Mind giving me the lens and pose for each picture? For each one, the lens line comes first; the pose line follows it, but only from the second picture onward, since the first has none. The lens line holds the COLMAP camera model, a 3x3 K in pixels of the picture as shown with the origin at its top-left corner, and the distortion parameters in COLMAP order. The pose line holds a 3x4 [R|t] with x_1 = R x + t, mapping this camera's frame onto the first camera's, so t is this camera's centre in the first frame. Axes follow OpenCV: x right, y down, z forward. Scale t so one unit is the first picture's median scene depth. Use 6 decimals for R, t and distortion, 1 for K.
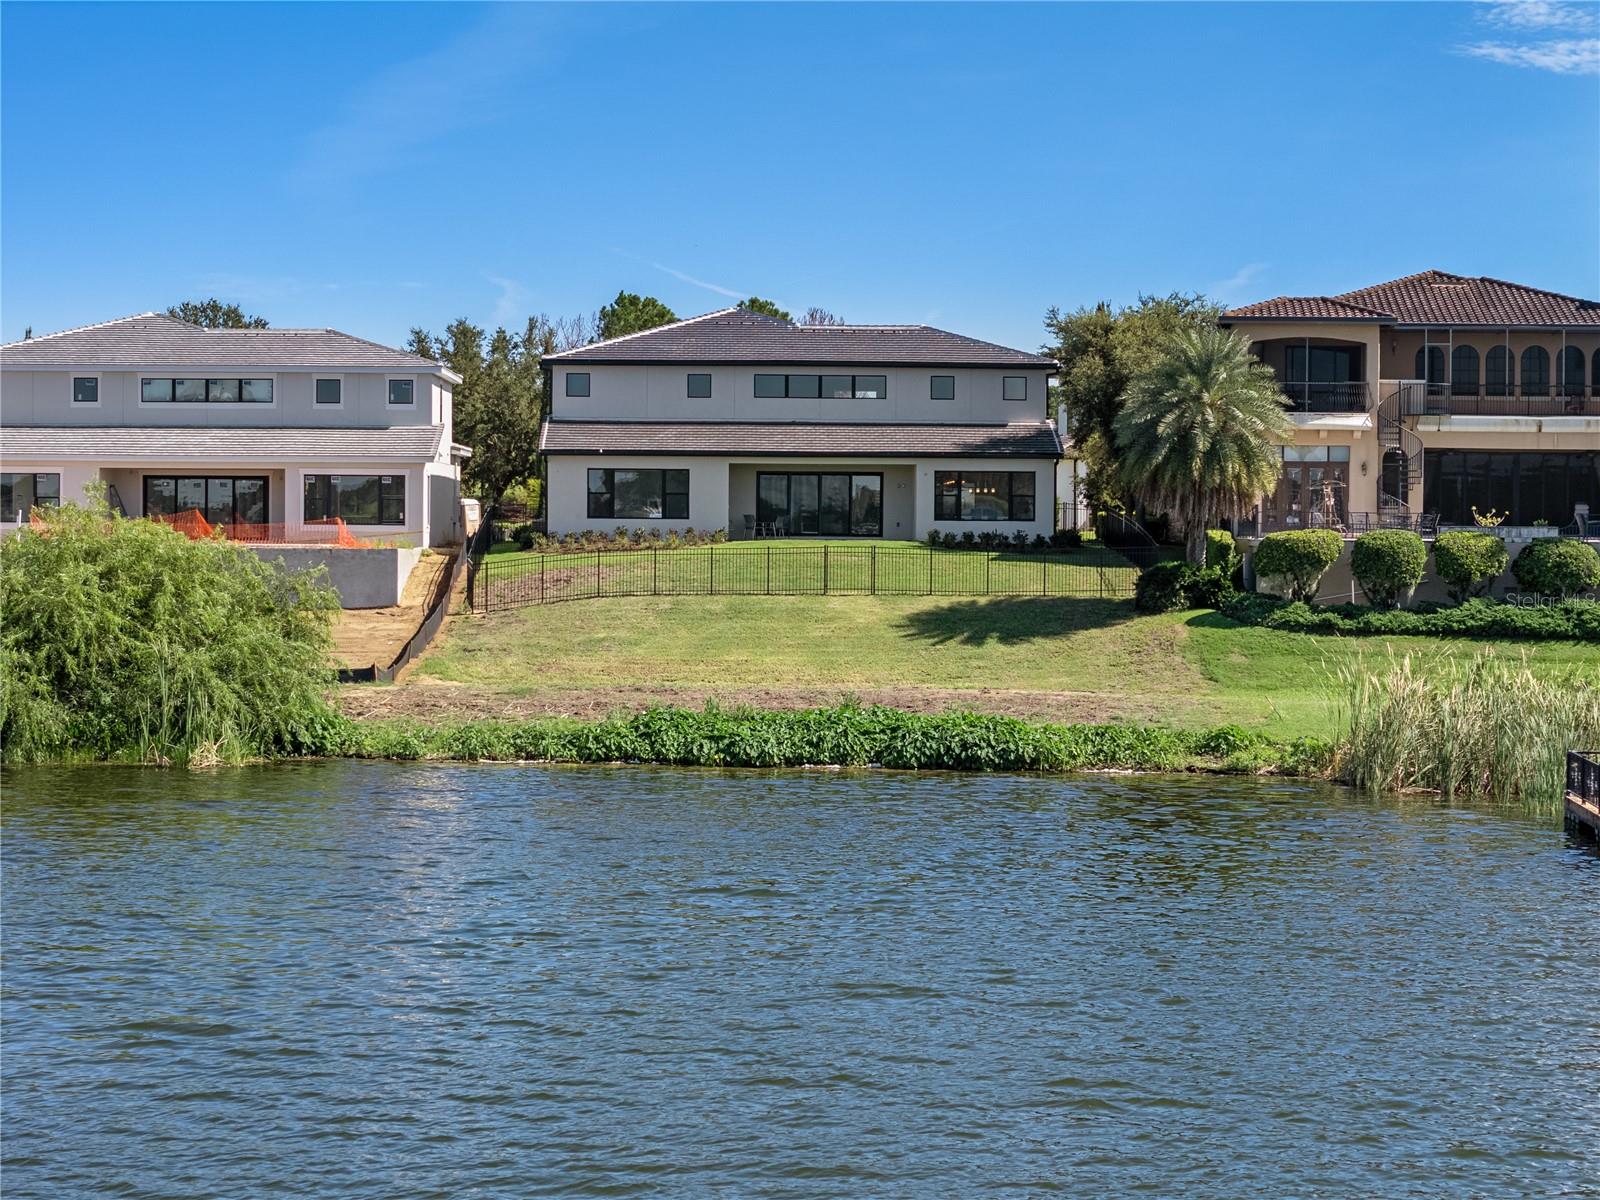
lens RADIAL K [[3288.1, 0, 796.8], [0, 3288.1, 603.2], [0, 0, 1]] dist [-0.013911, 0.000000]
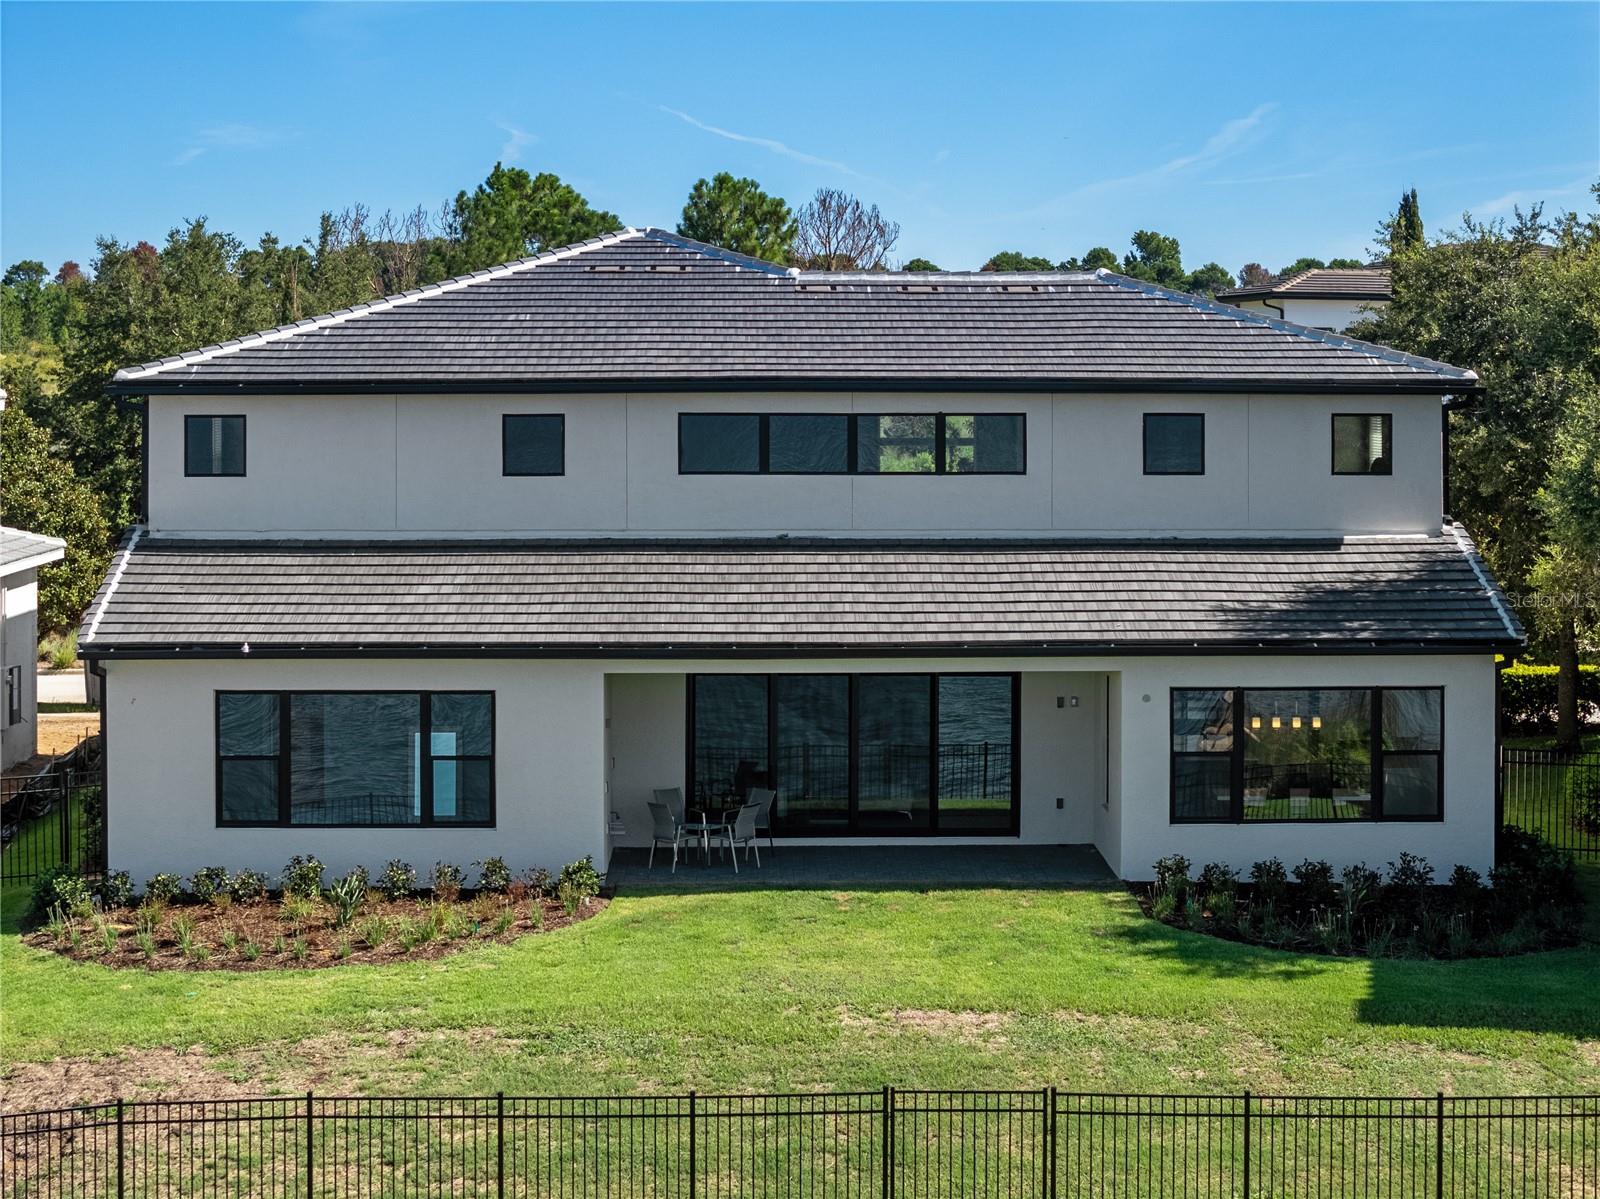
lens RADIAL K [[3288.1, 0, 804.7], [0, 3288.1, 595.2], [0, 0, 1]] dist [-0.013911, 0.000000]
pose [[0.999960, -0.008893, -0.001315, 0.002019], [0.008943, 0.998985, 0.044152, -0.066517], [0.000921, -0.044162, 0.999024, 0.631471]]
